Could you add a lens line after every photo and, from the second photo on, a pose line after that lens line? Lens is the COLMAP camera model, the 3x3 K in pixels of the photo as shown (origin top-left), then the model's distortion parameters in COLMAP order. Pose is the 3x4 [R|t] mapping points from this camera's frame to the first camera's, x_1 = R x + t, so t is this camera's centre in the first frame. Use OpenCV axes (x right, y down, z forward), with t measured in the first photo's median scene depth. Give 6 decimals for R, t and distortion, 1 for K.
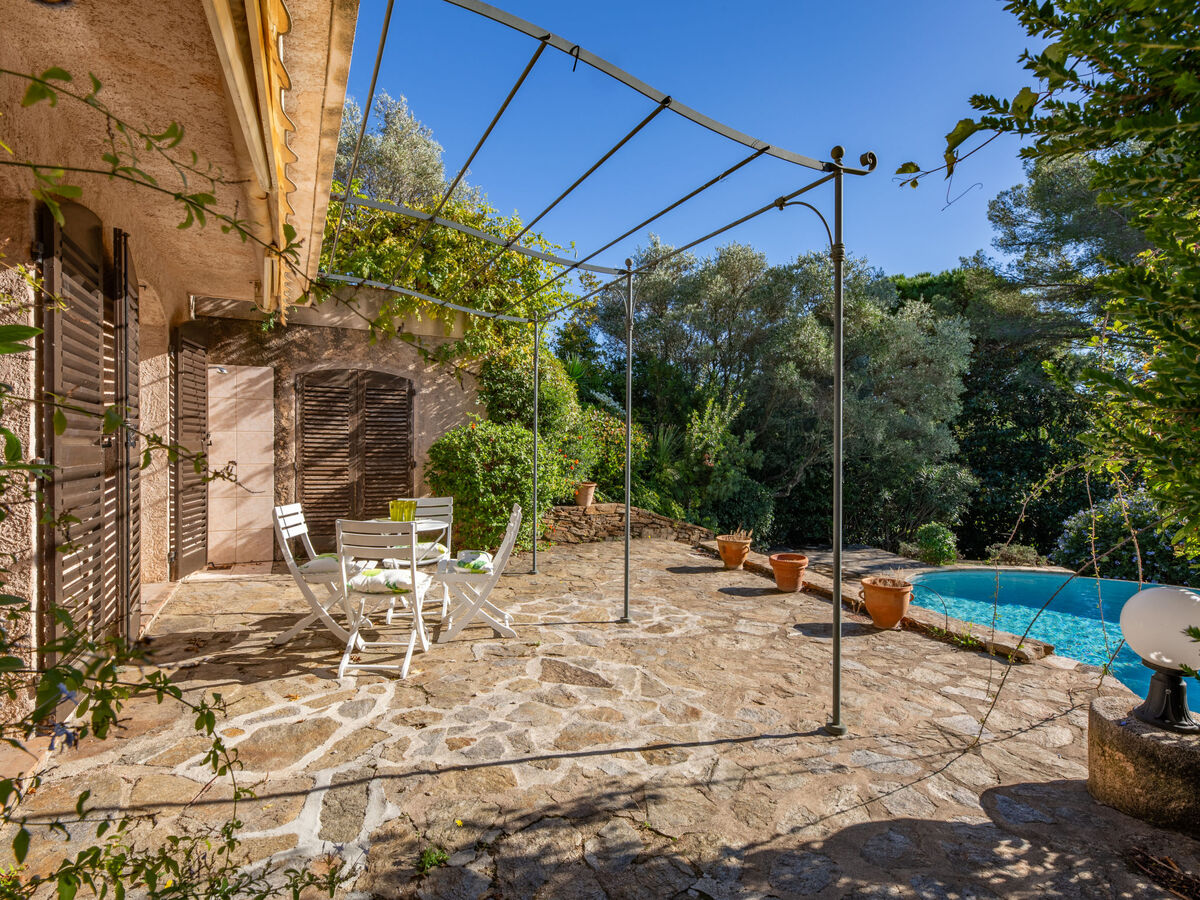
lens RADIAL K [[600.5, 0, 600.0], [0, 600.5, 450.0], [0, 0, 1]] dist [-0.000768, -0.000831]
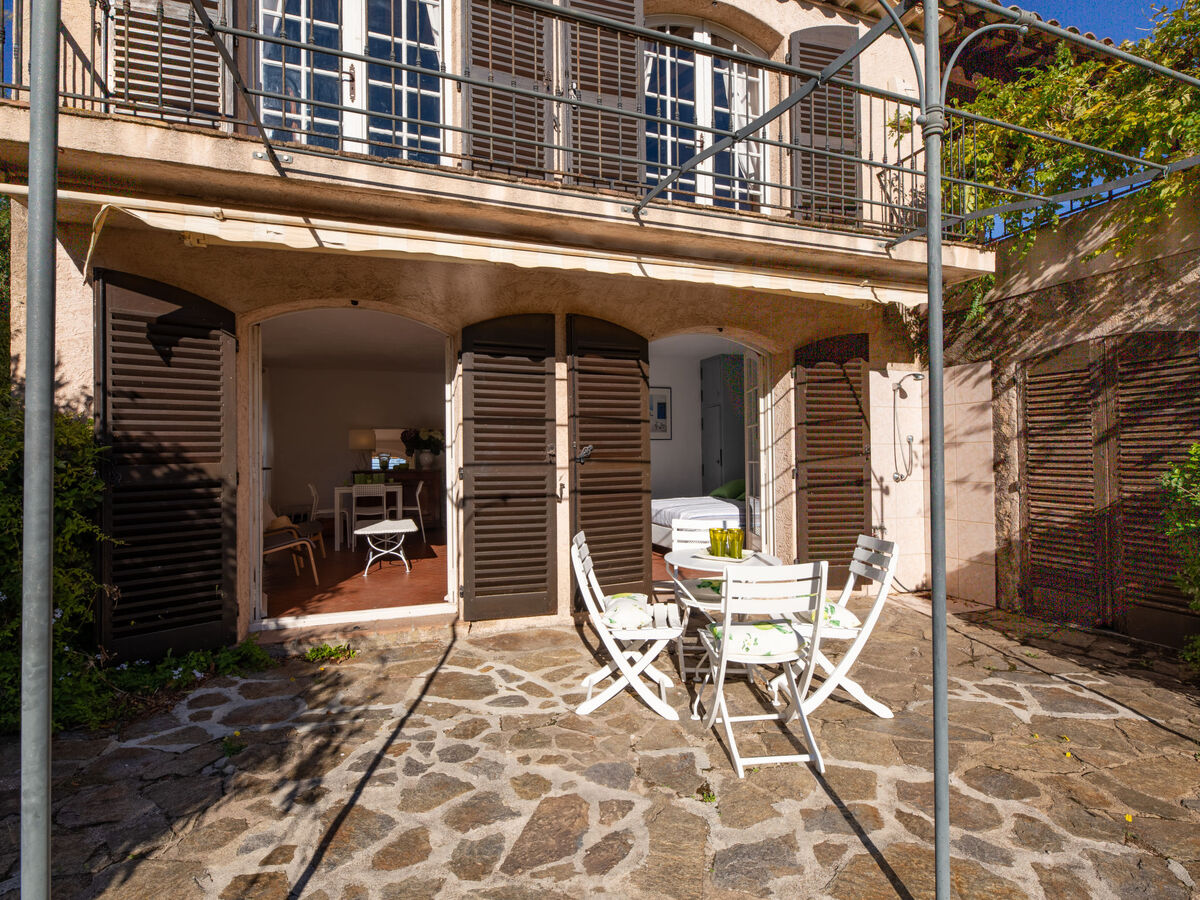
lens RADIAL K [[600.5, 0, 600.0], [0, 600.5, 450.0], [0, 0, 1]] dist [-0.000768, -0.000831]
pose [[-0.125611, -0.014465, -0.991974, 0.469722], [-0.001339, 0.999895, -0.014411, -0.010435], [0.992079, -0.000482, -0.125617, 0.911740]]
